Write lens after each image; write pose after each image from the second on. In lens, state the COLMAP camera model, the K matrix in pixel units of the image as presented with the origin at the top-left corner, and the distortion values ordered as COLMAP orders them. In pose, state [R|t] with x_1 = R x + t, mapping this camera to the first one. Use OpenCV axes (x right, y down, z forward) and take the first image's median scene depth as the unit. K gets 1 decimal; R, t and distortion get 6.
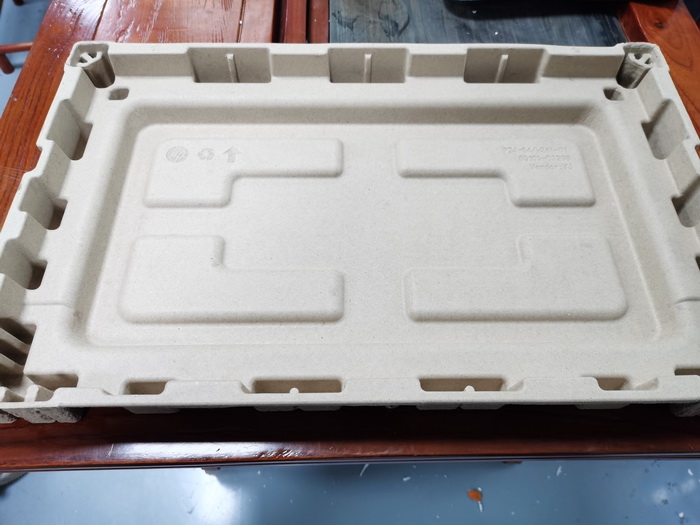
lens RADIAL K [[543.4, 0, 350.0], [0, 543.4, 262.5], [0, 0, 1]] dist [-0.004061, -0.003309]
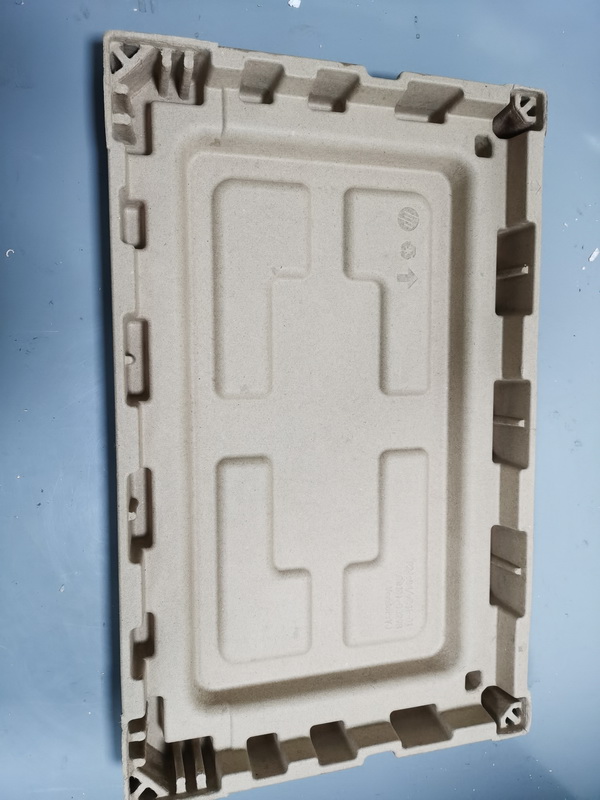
lens RADIAL K [[619.0, 0, 300.0], [0, 619.0, 400.0], [0, 0, 1]] dist [-0.000886, -0.005063]
pose [[-0.001858, 0.998423, 0.056109, -0.065747], [-0.969210, -0.015614, 0.245738, -0.284031], [0.246227, -0.053925, 0.967711, -0.097462]]
